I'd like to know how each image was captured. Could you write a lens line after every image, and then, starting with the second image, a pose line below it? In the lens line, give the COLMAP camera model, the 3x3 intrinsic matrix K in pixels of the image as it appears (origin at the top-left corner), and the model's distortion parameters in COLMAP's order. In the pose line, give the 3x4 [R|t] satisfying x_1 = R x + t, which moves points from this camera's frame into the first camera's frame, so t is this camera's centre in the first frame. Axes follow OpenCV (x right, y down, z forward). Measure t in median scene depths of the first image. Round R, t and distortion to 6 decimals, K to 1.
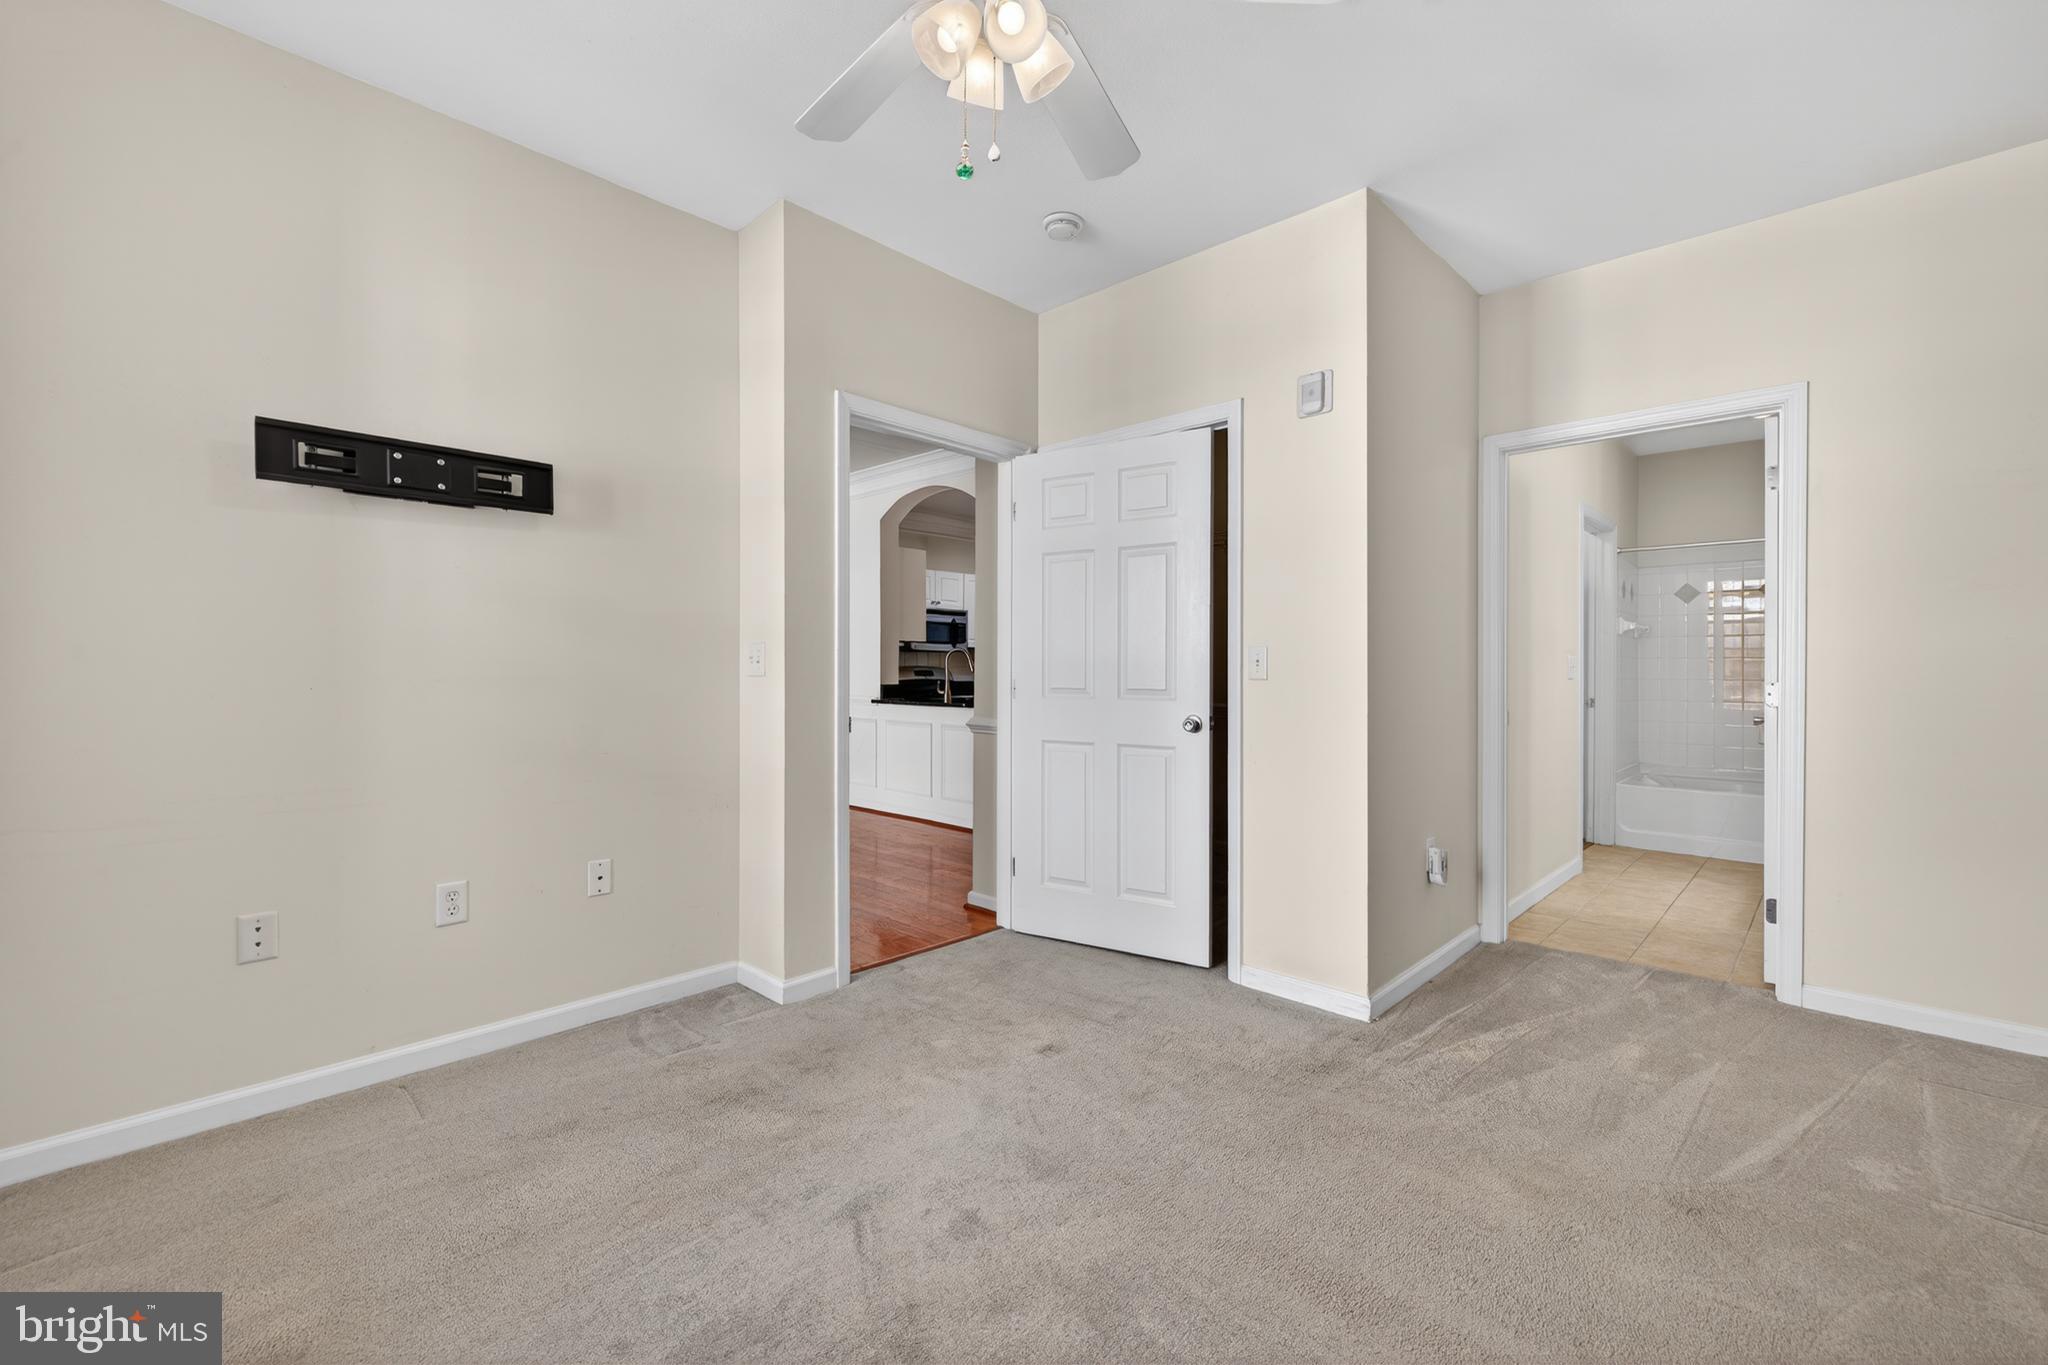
lens RADIAL K [[851.4, 0, 1020.7], [0, 851.4, 684.5], [0, 0, 1]] dist [0.000995, -0.000347]
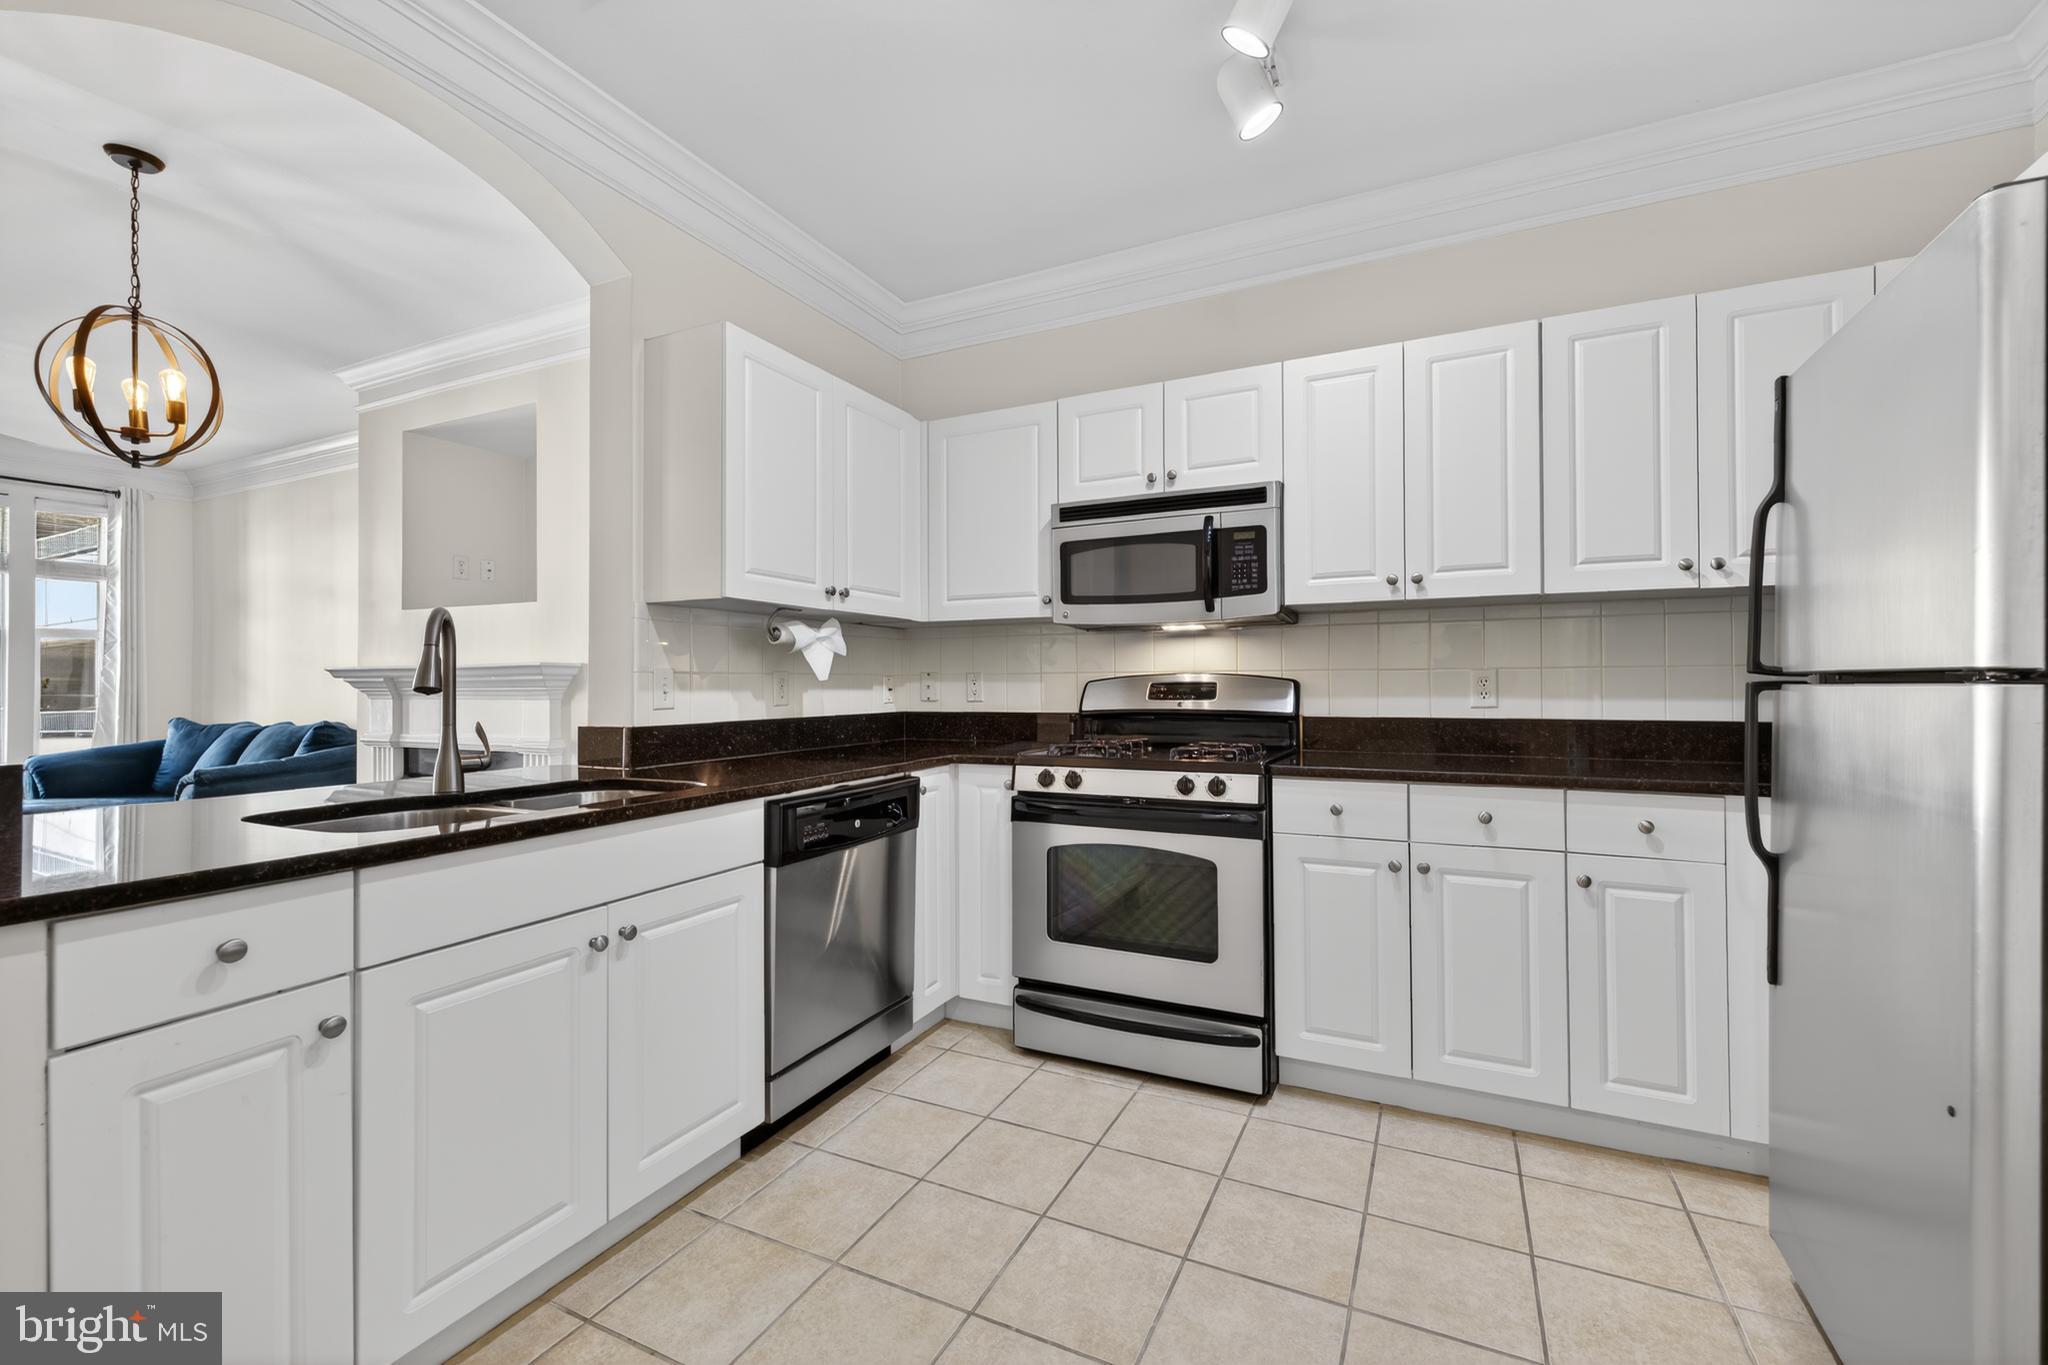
lens RADIAL K [[866.6, 0, 1024.3], [0, 866.6, 675.8], [0, 0, 1]] dist [0.025822, -0.000013]
pose [[0.307127, -0.011643, -0.951597, 0.201124], [-0.004639, 0.999895, -0.013731, -0.014915], [0.951657, 0.008632, 0.307041, 0.842854]]
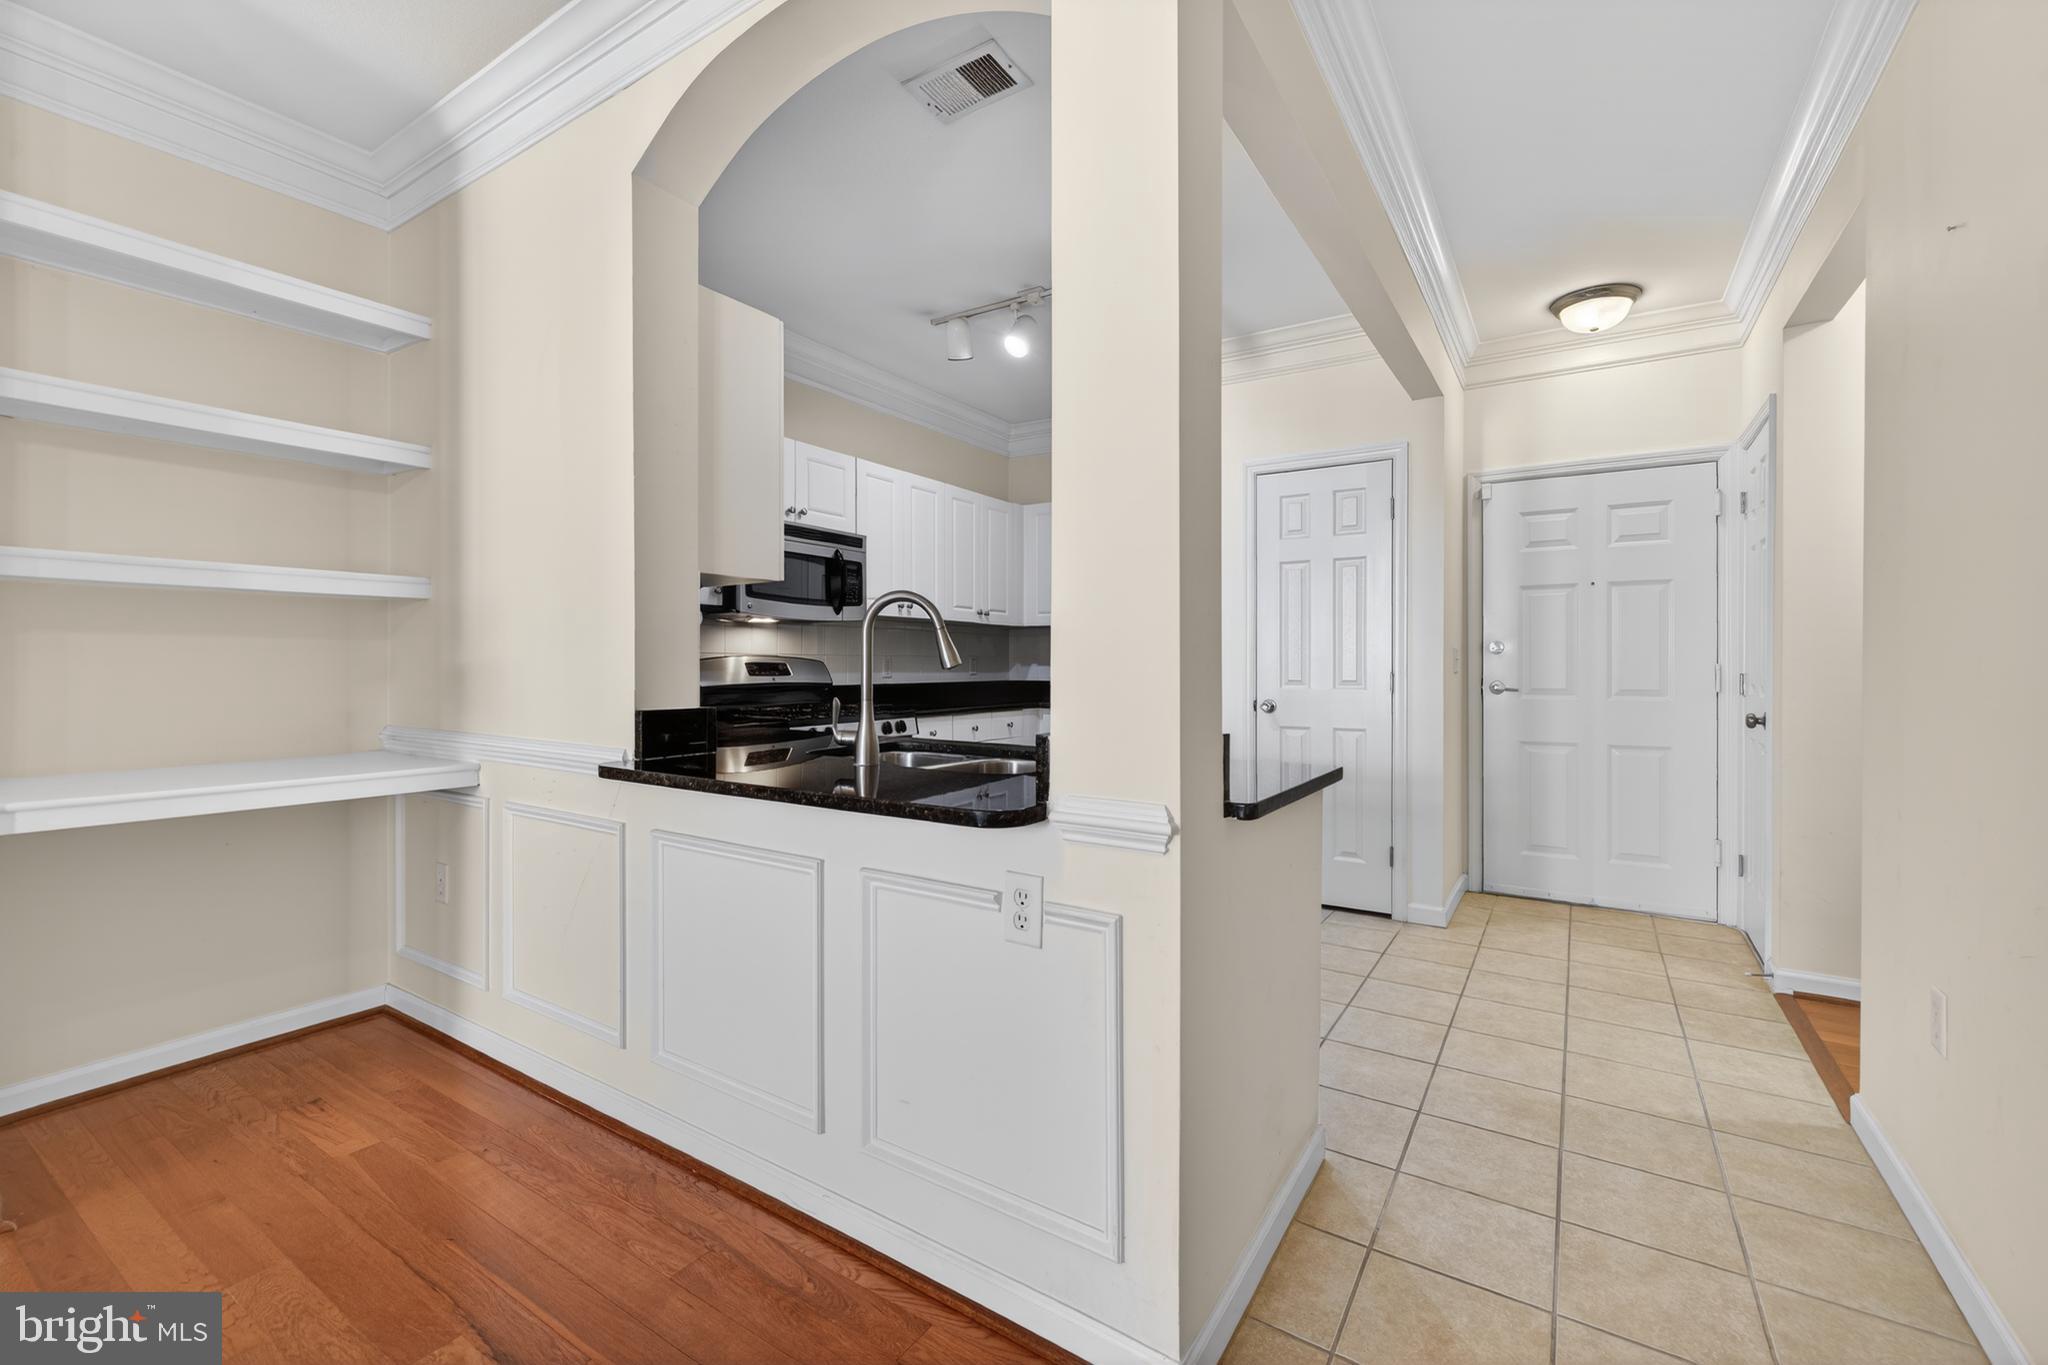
lens RADIAL K [[858.6, 0, 1025.6], [0, 858.6, 665.6], [0, 0, 1]] dist [0.001848, 0.000129]
pose [[0.980793, -0.003436, 0.195023, -0.069691], [0.005426, 0.999939, -0.009672, -0.010557], [-0.194978, 0.010545, 0.980751, 0.533299]]
